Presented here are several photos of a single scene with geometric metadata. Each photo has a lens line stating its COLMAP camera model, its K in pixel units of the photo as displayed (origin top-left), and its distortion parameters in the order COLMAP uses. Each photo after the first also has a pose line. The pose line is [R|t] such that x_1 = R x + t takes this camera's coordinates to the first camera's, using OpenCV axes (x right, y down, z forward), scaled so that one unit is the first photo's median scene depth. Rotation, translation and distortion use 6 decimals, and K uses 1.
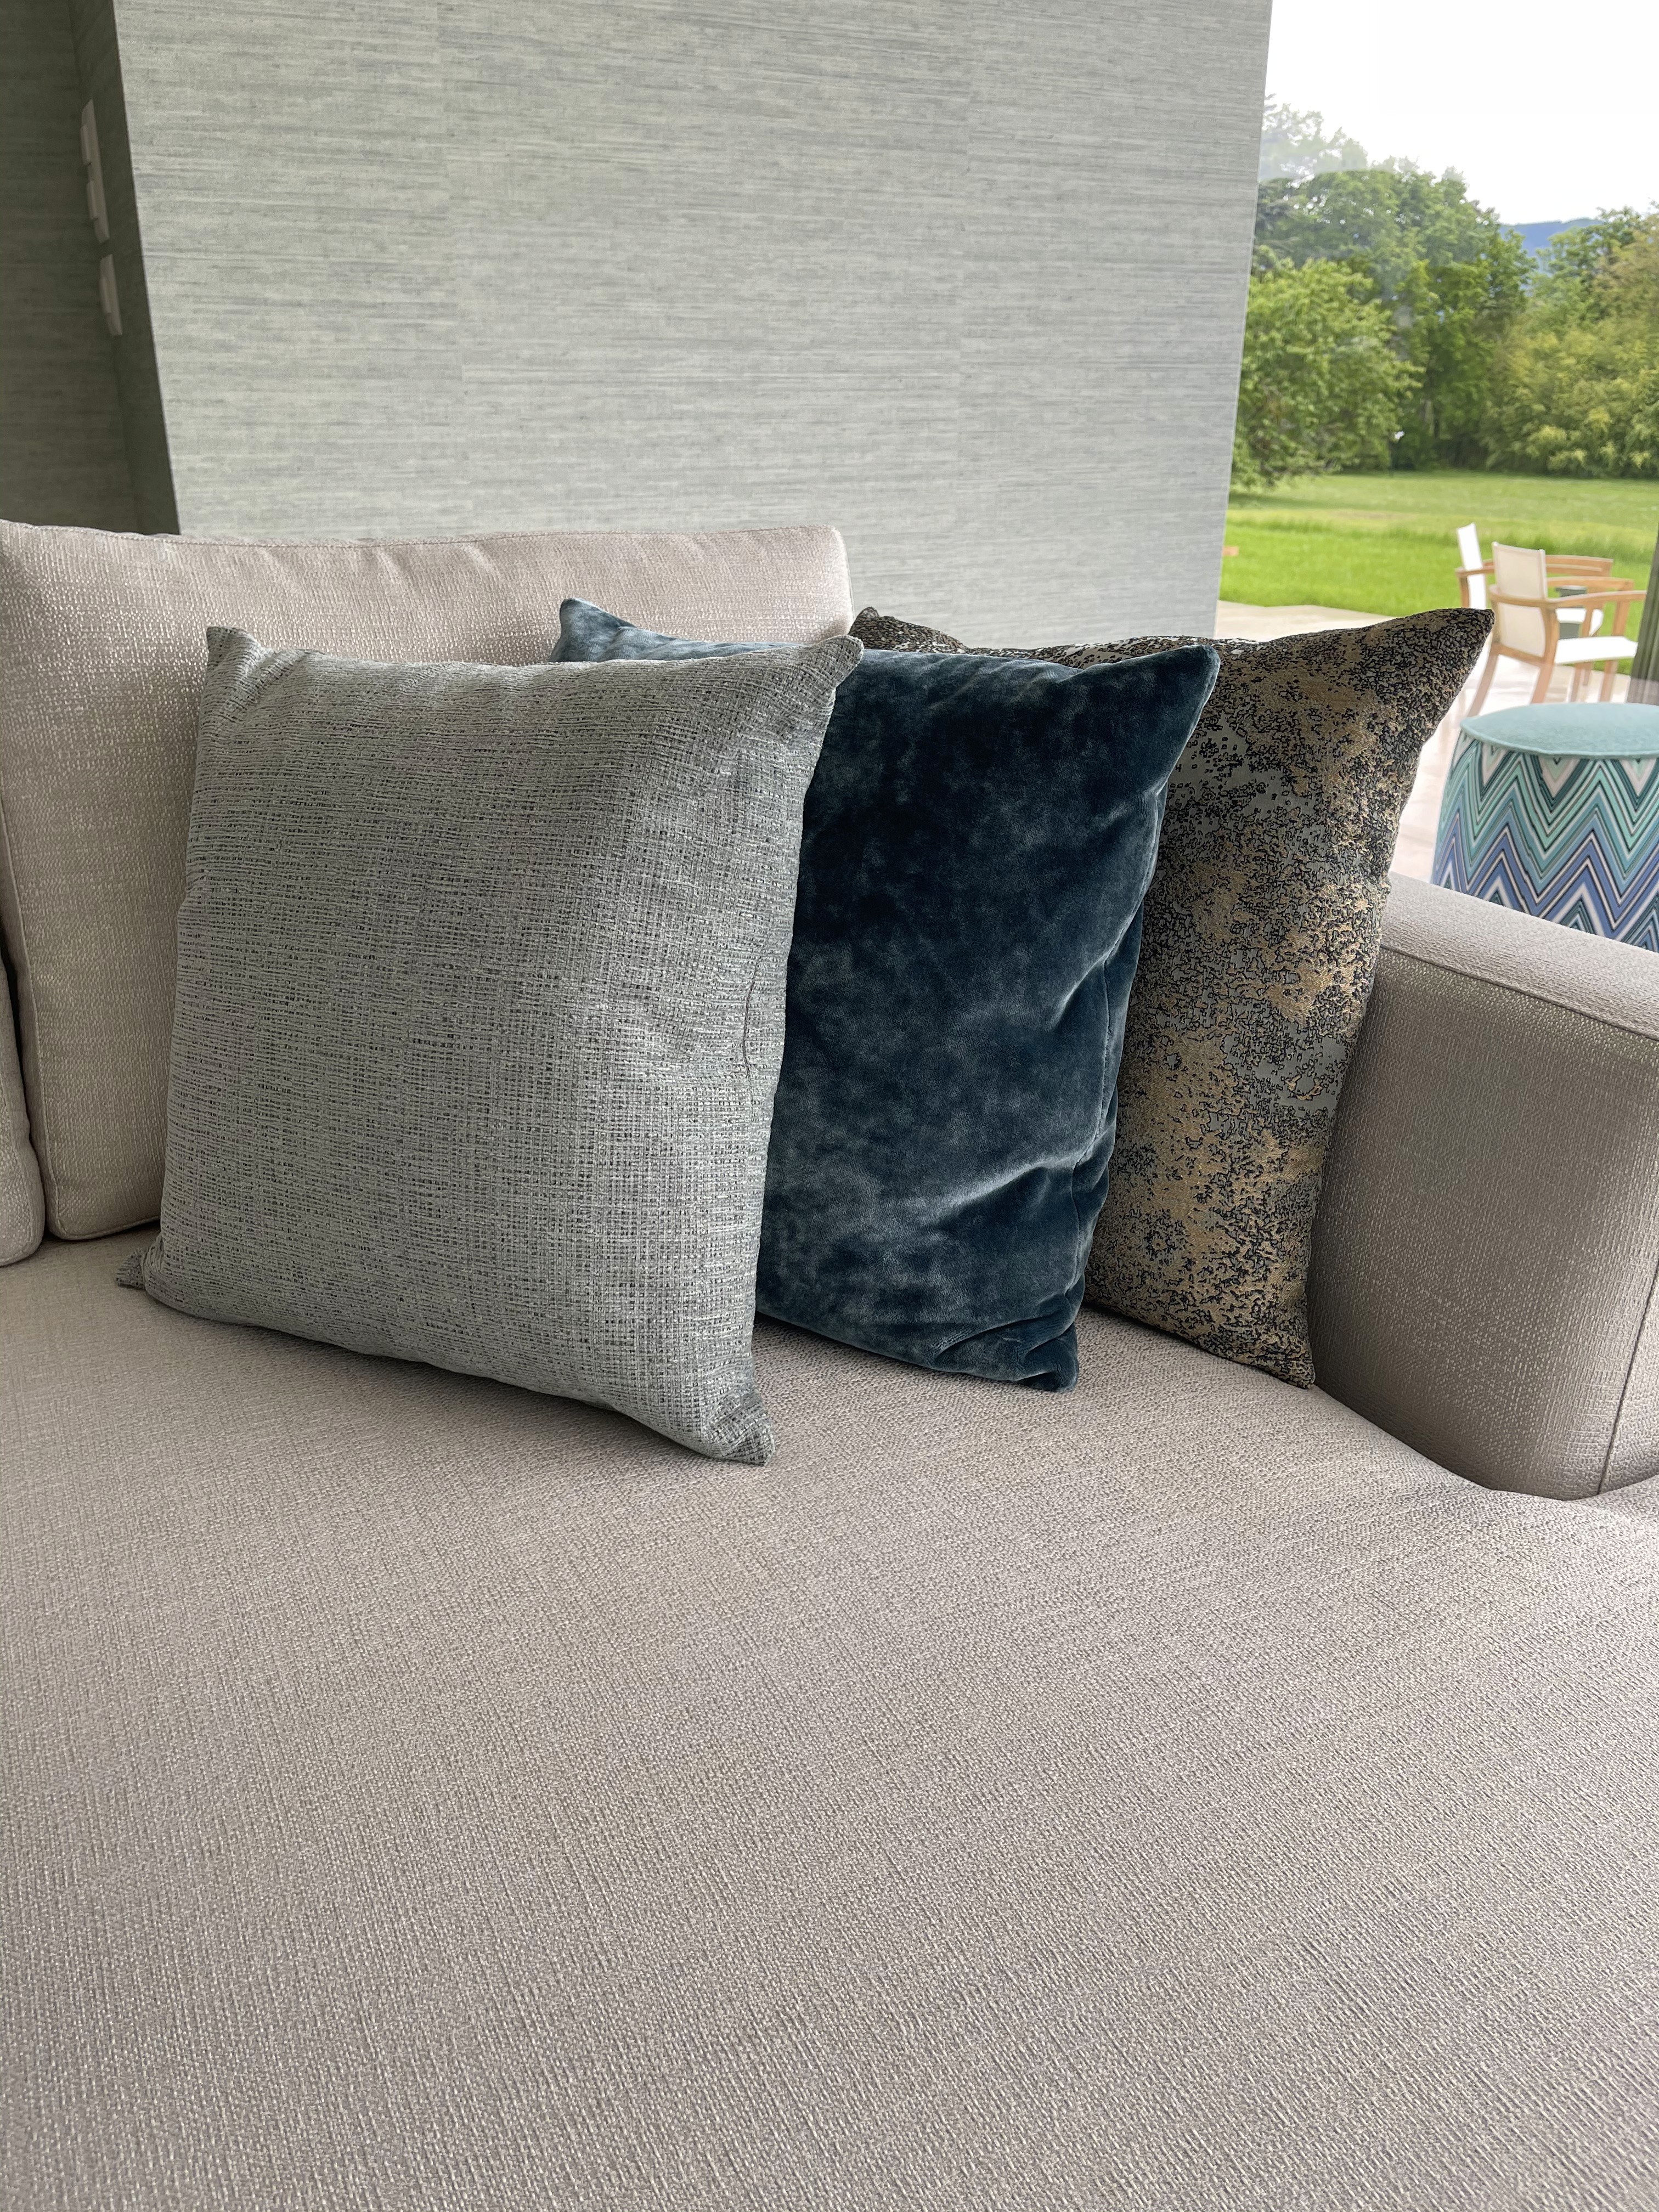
lens RADIAL K [[1670.8, 0, 817.0], [0, 1670.8, 1129.0], [0, 0, 1]] dist [0.066686, -0.091625]
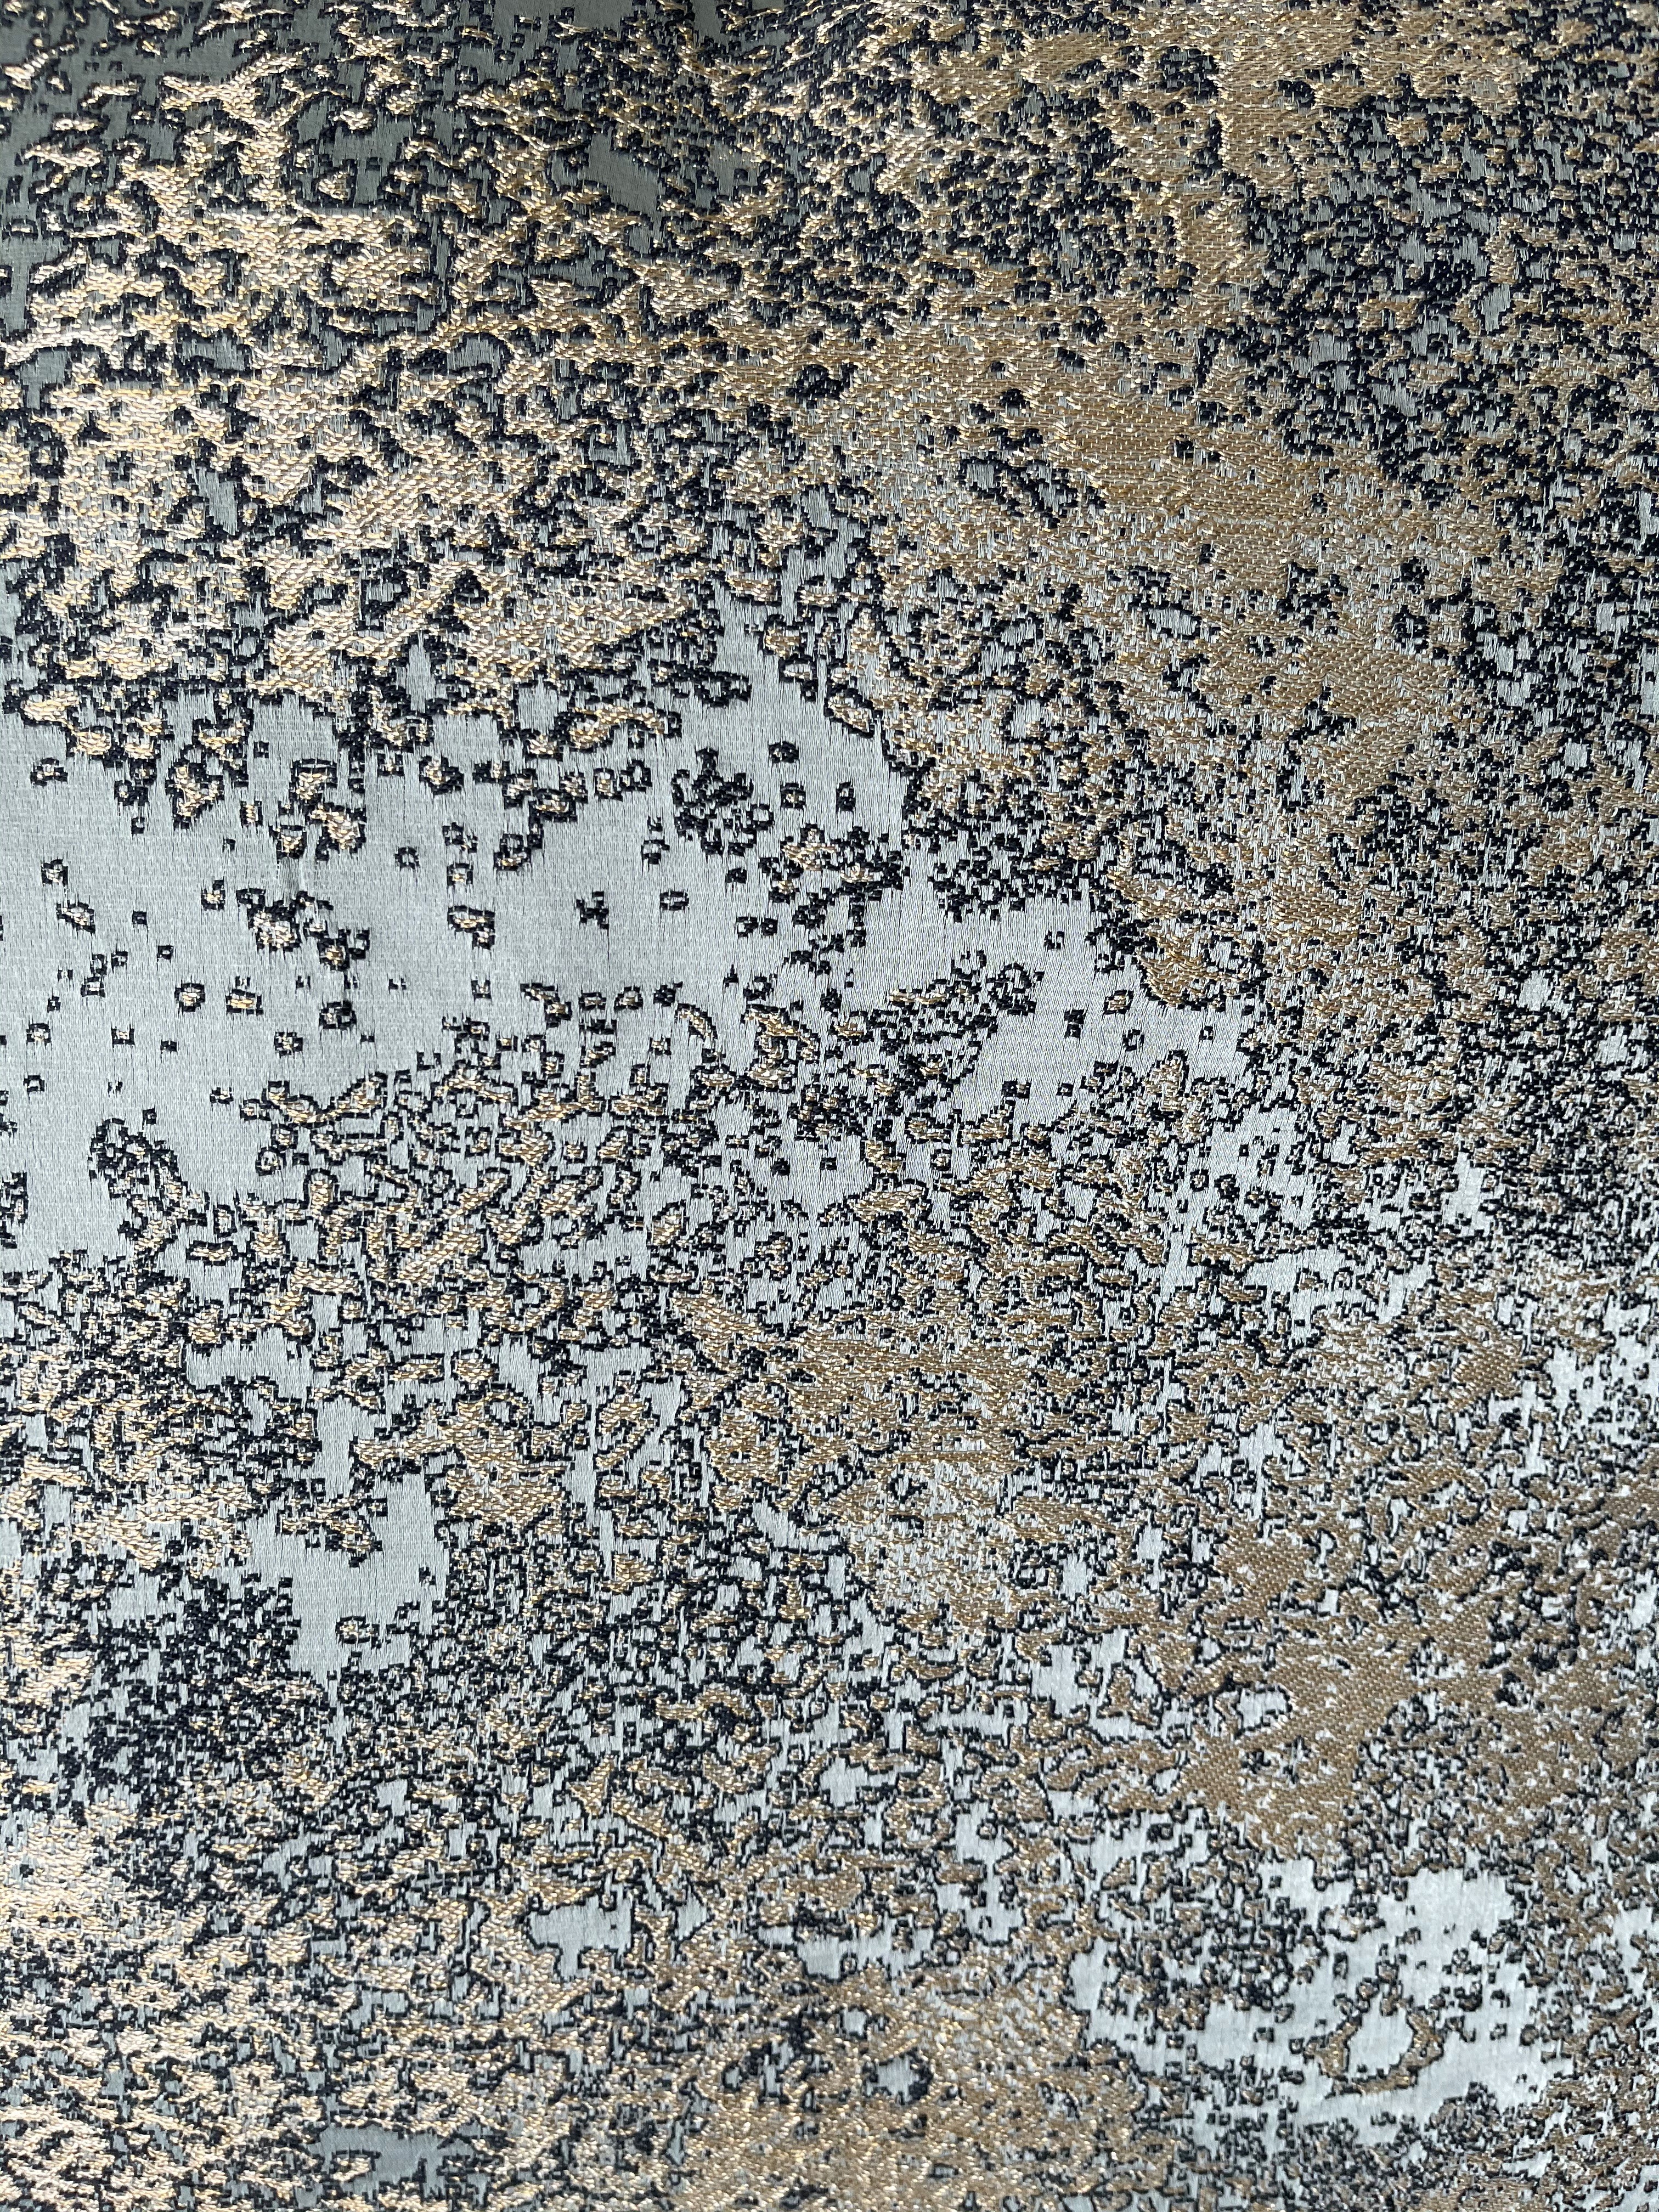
lens RADIAL K [[1670.8, 0, 824.7], [0, 1670.8, 1109.7], [0, 0, 1]] dist [0.066686, -0.091625]
pose [[0.854138, -0.345774, 0.388444, 0.149381], [0.166544, 0.889473, 0.425559, -0.288656], [-0.492658, -0.298793, 0.817319, 0.824115]]
